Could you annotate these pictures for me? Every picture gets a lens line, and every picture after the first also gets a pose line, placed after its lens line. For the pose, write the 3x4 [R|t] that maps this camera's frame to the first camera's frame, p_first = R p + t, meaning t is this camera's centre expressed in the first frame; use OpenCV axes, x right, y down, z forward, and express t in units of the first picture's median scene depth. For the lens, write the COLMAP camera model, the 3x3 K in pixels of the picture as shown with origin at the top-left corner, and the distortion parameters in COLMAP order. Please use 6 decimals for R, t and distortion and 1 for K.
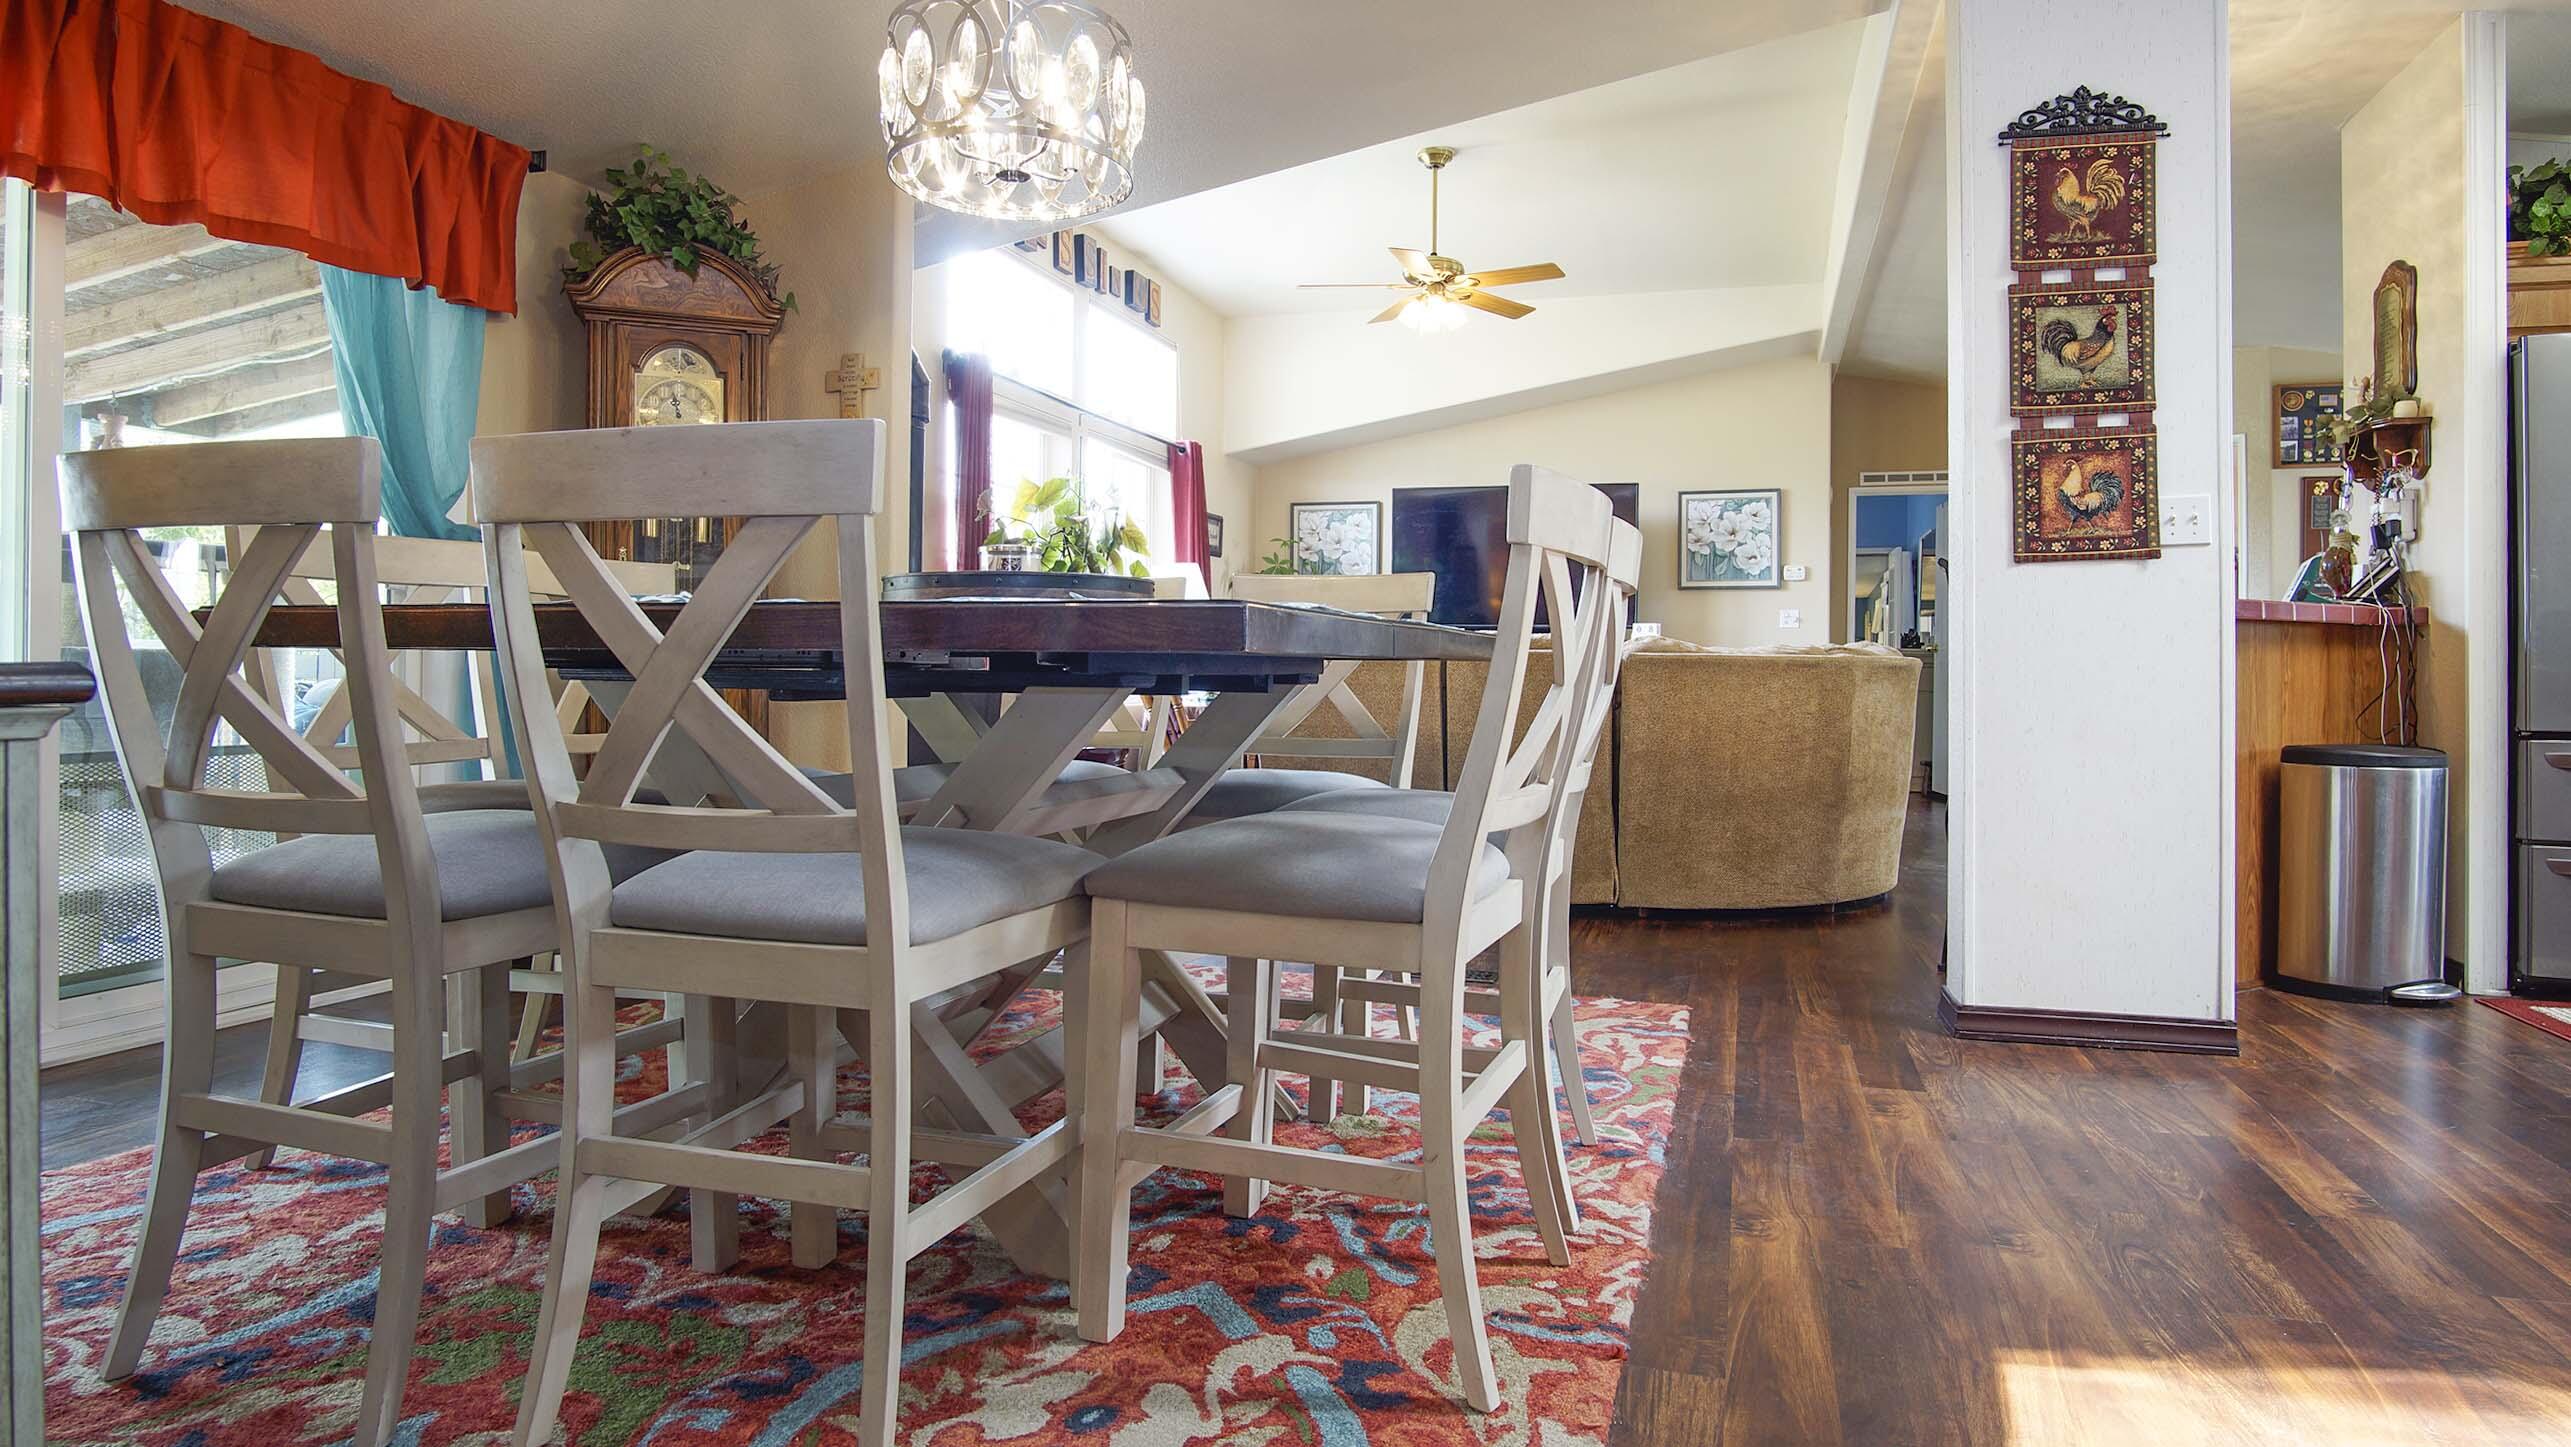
lens RADIAL K [[1405.3, 0, 1346.4], [0, 1405.3, 667.3], [0, 0, 1]] dist [-0.043280, 0.016092]
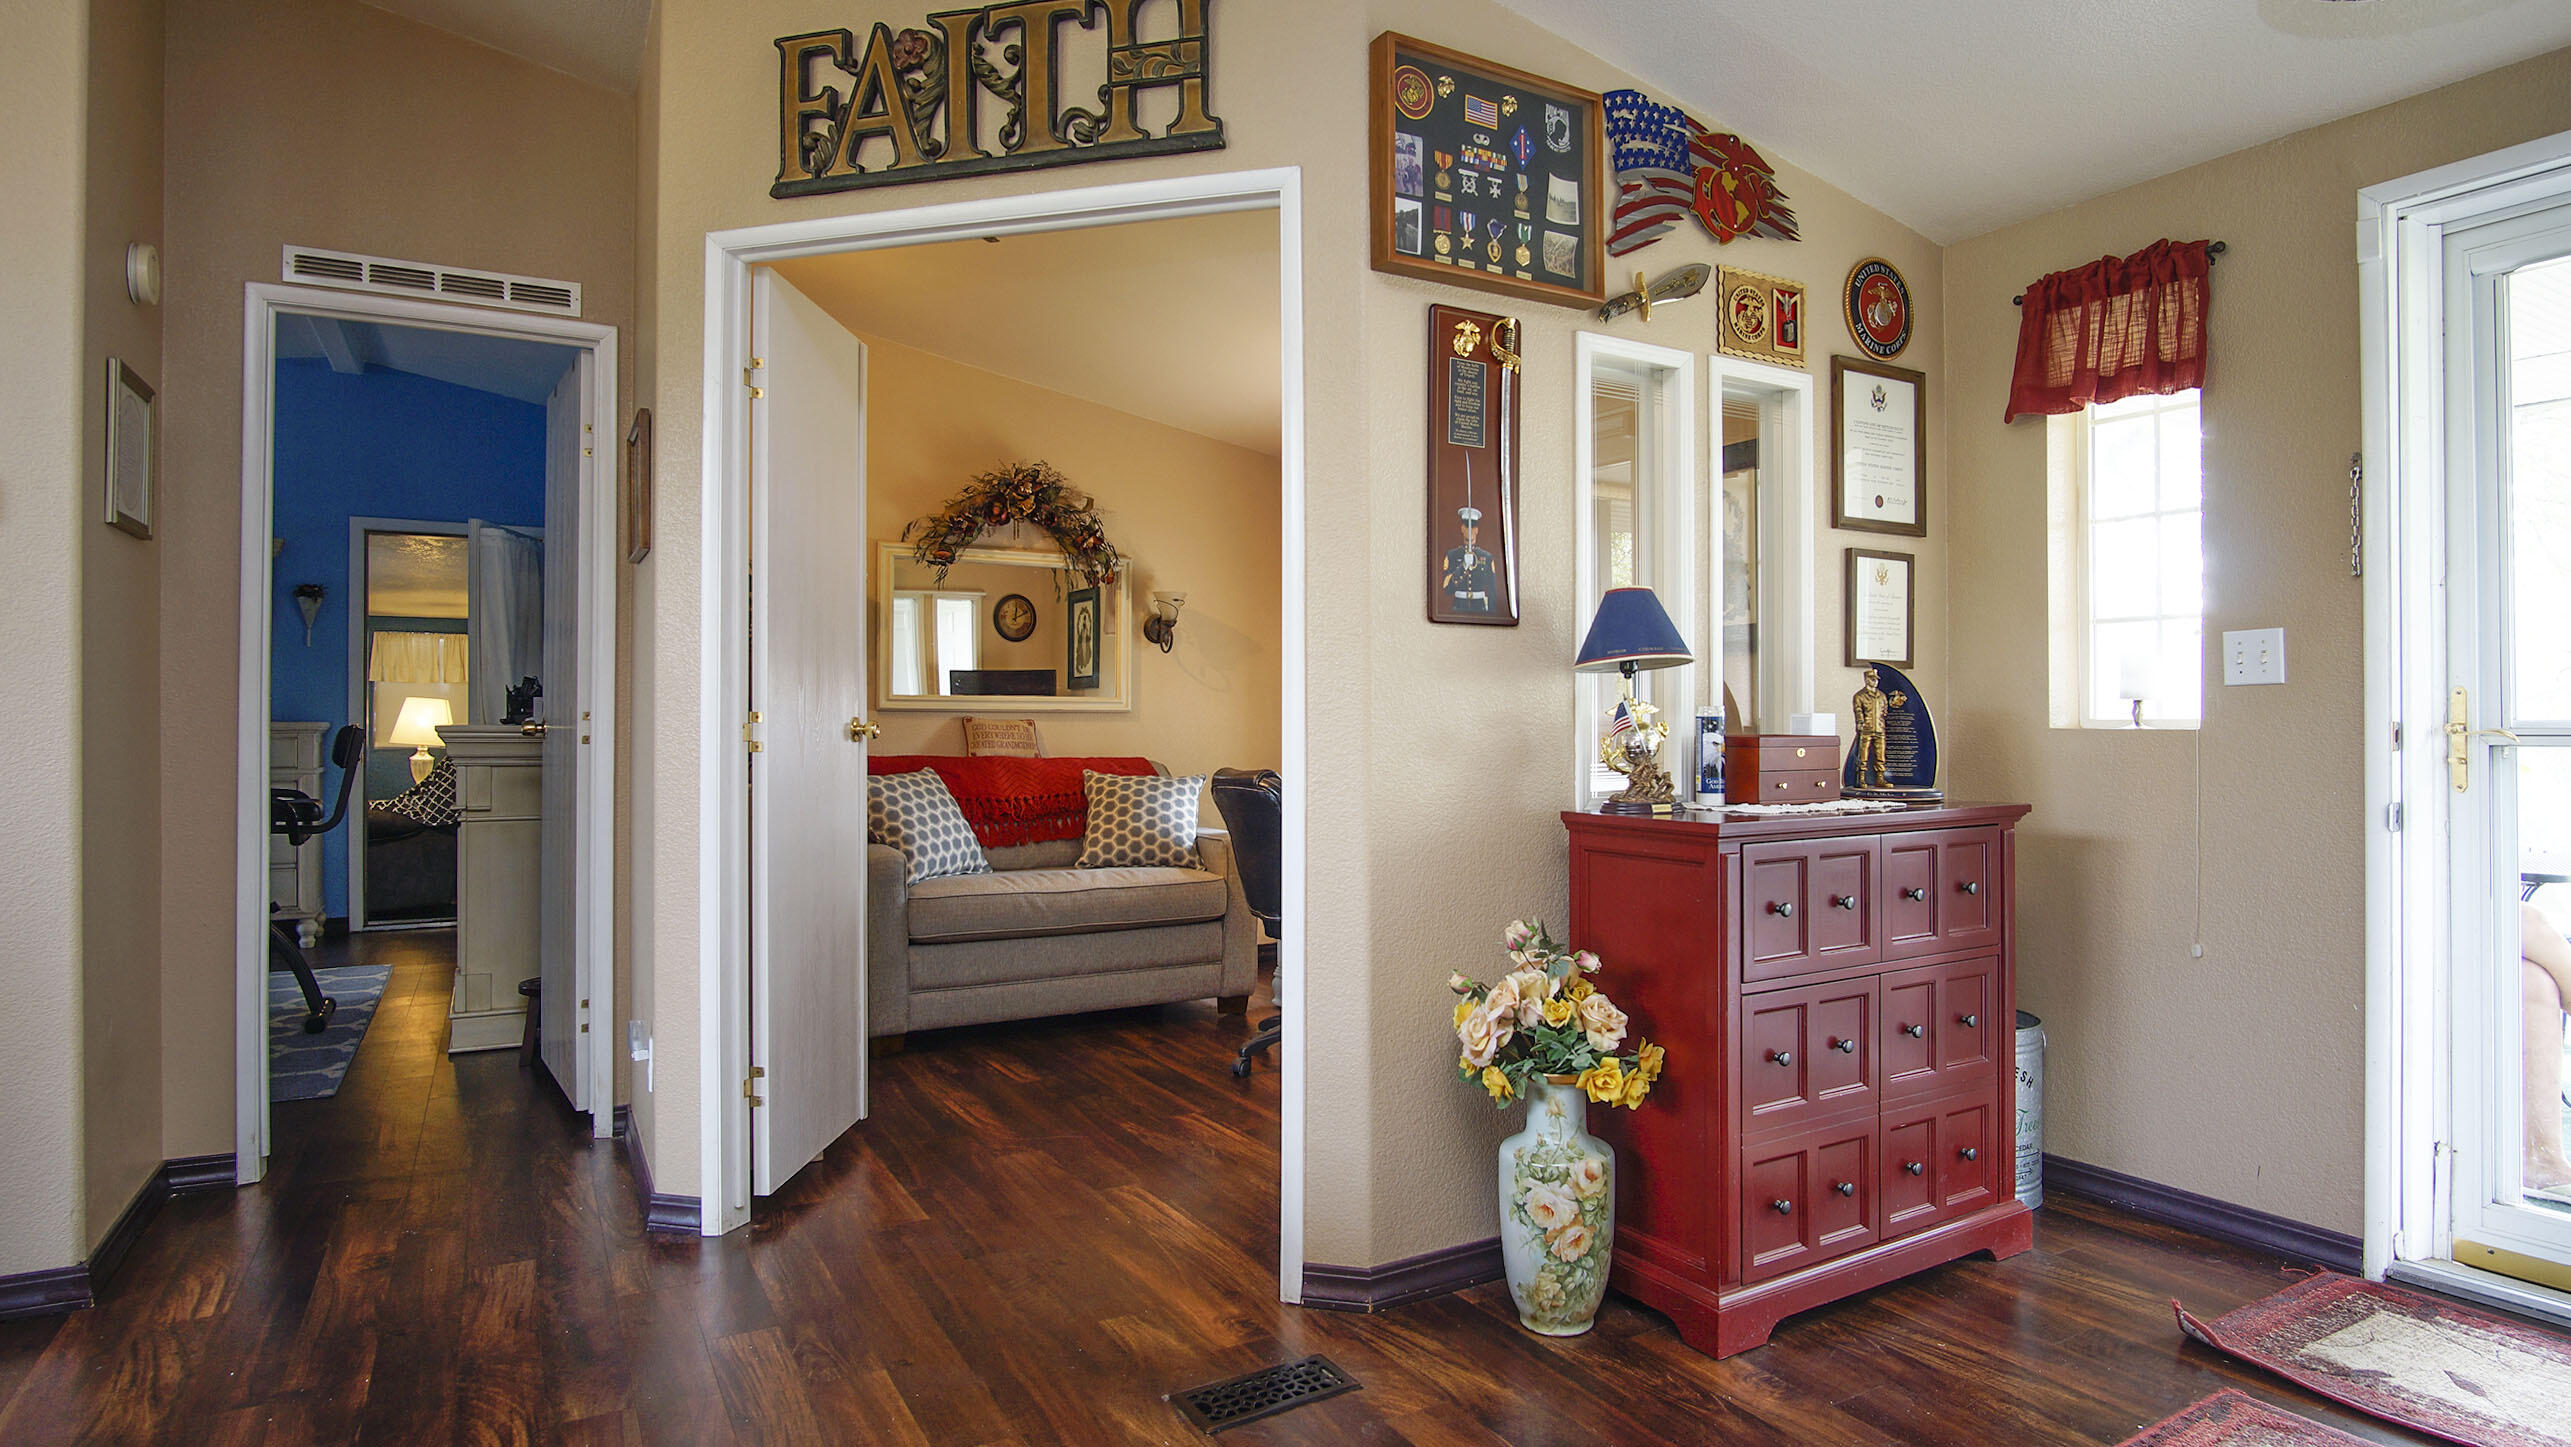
lens RADIAL K [[1405.3, 0, 1331.3], [0, 1405.3, 692.4], [0, 0, 1]] dist [-0.043280, 0.016092]
pose [[0.696499, 0.004954, 0.717540, 0.870901], [0.001193, 0.999967, -0.008062, -0.065082], [-0.717557, 0.006471, 0.696470, 1.630858]]
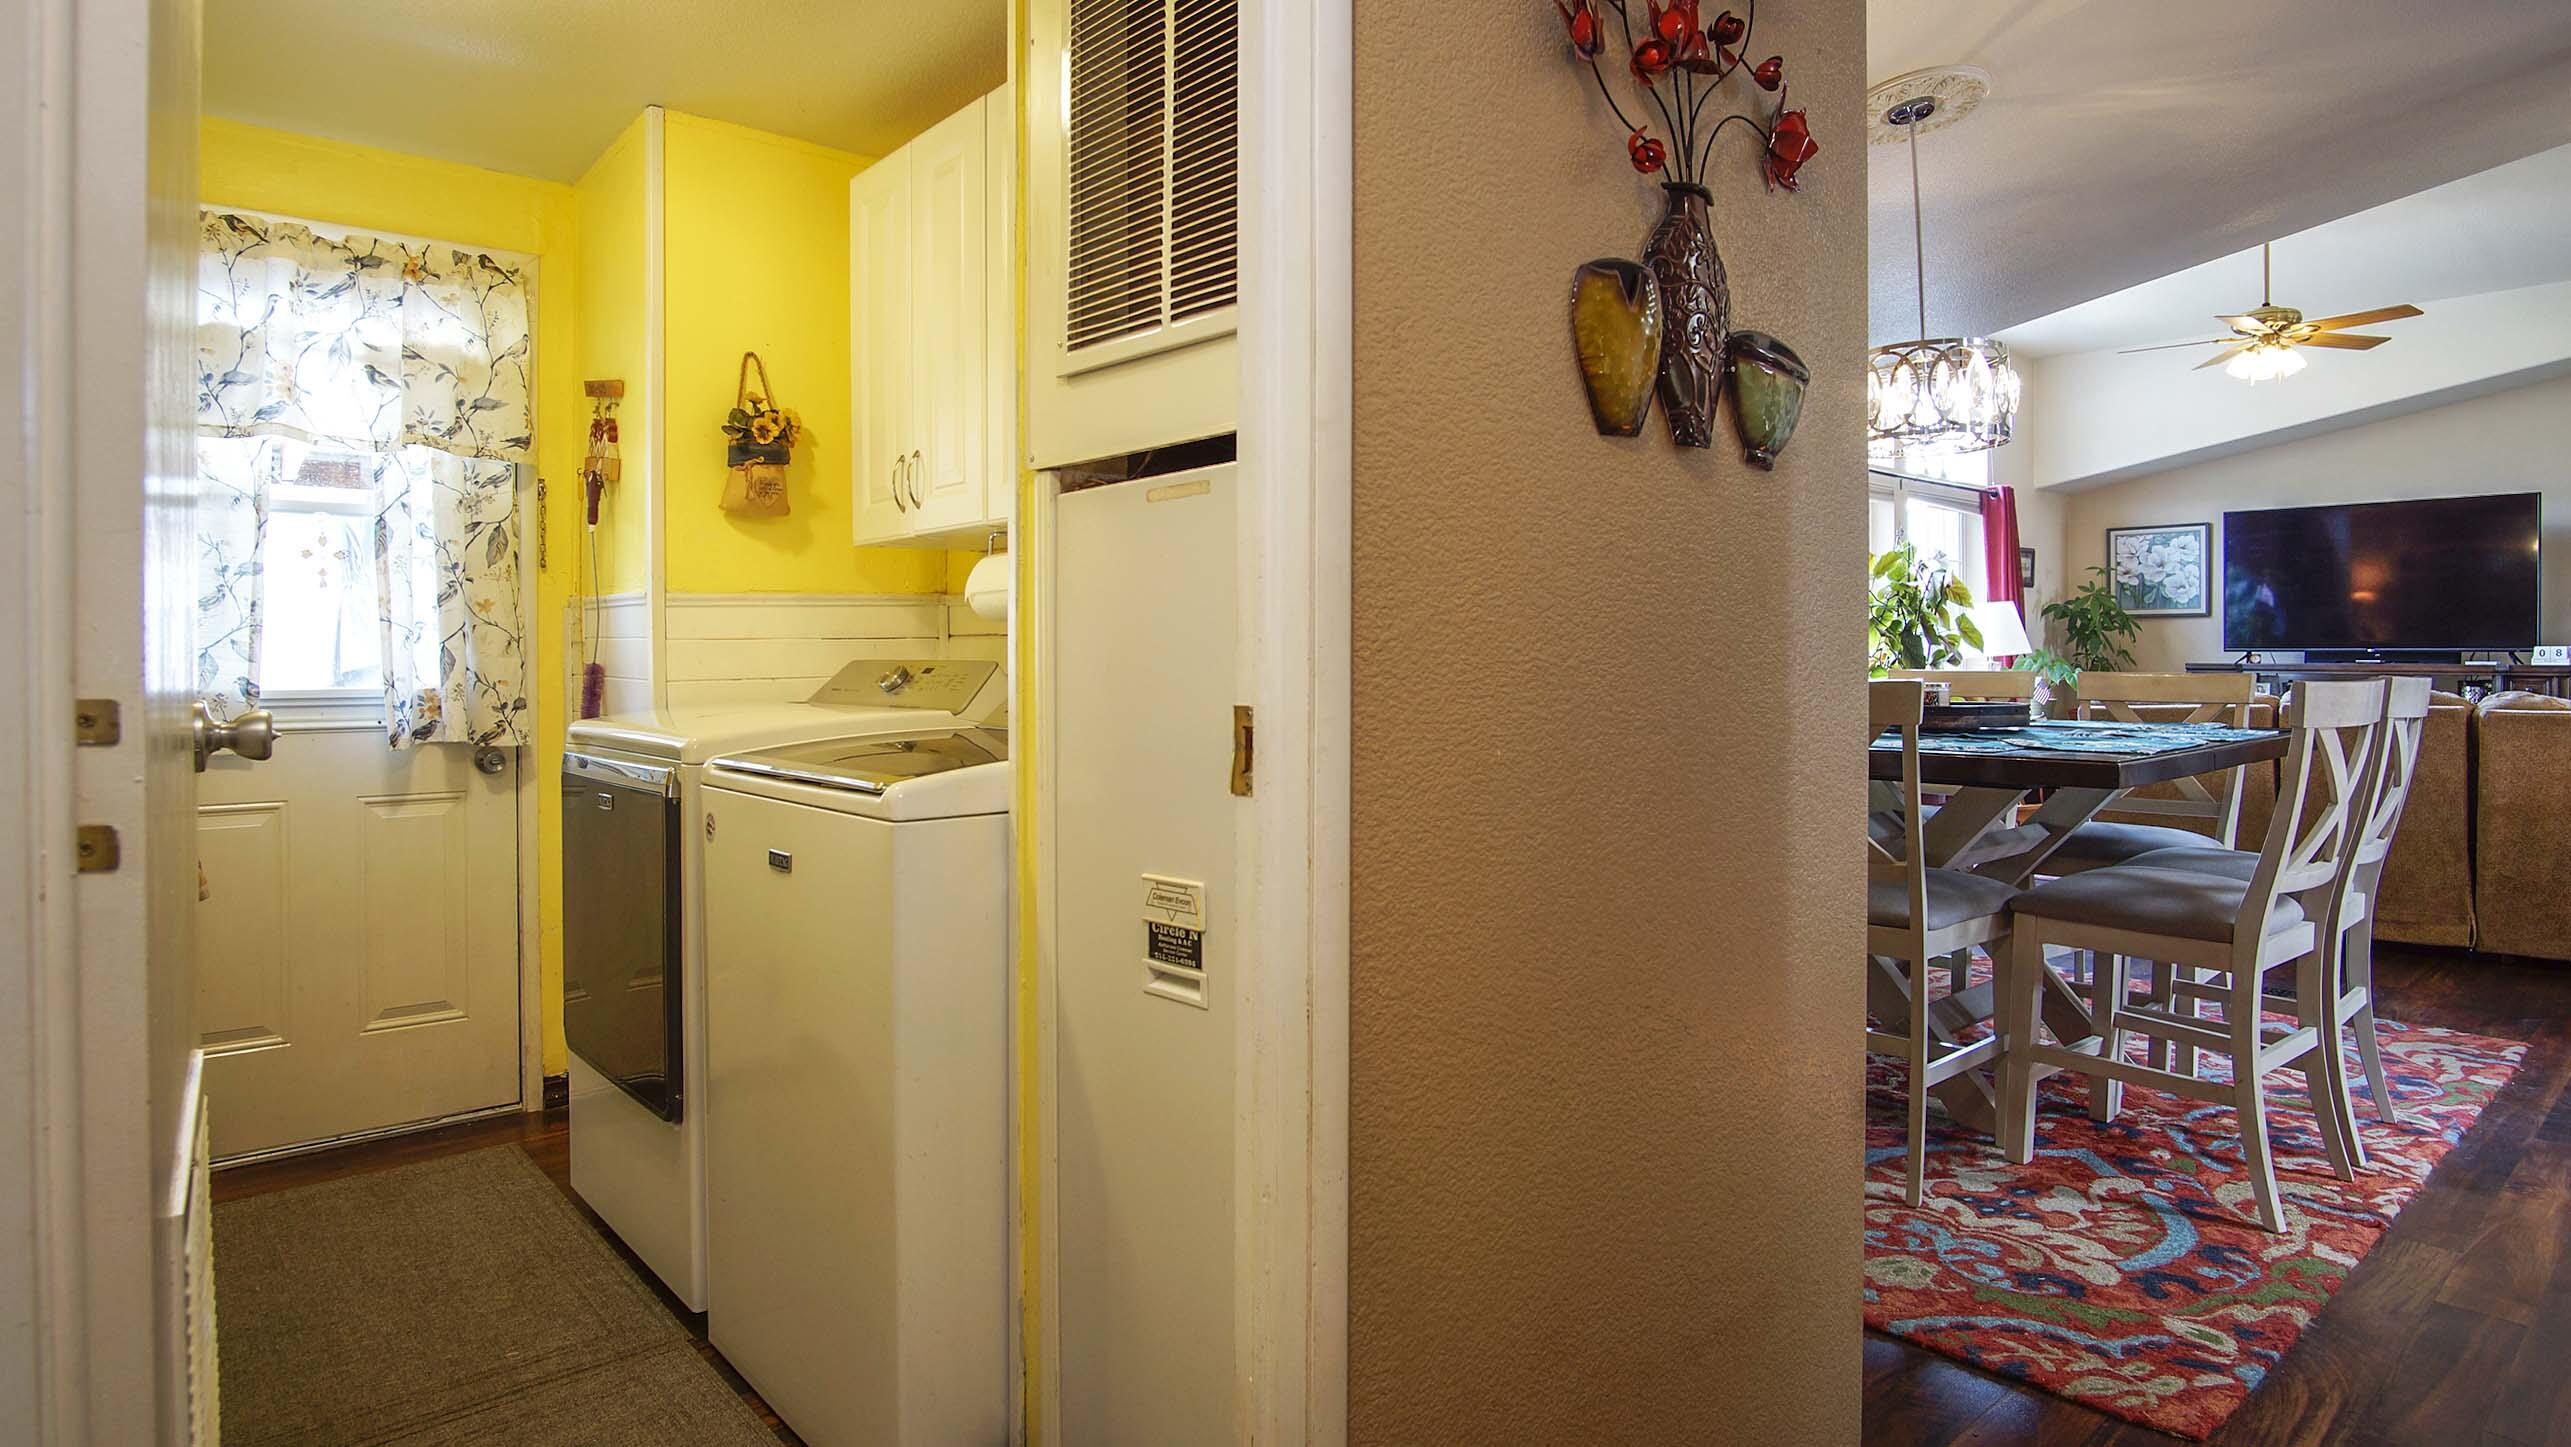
lens RADIAL K [[1405.3, 0, 1288.1], [0, 1405.3, 671.6], [0, 0, 1]] dist [-0.043280, 0.016092]
pose [[0.844078, -0.005936, -0.536187, -0.006867], [0.012491, 0.999885, 0.008595, -0.086537], [0.536074, -0.013953, 0.844055, -0.503065]]
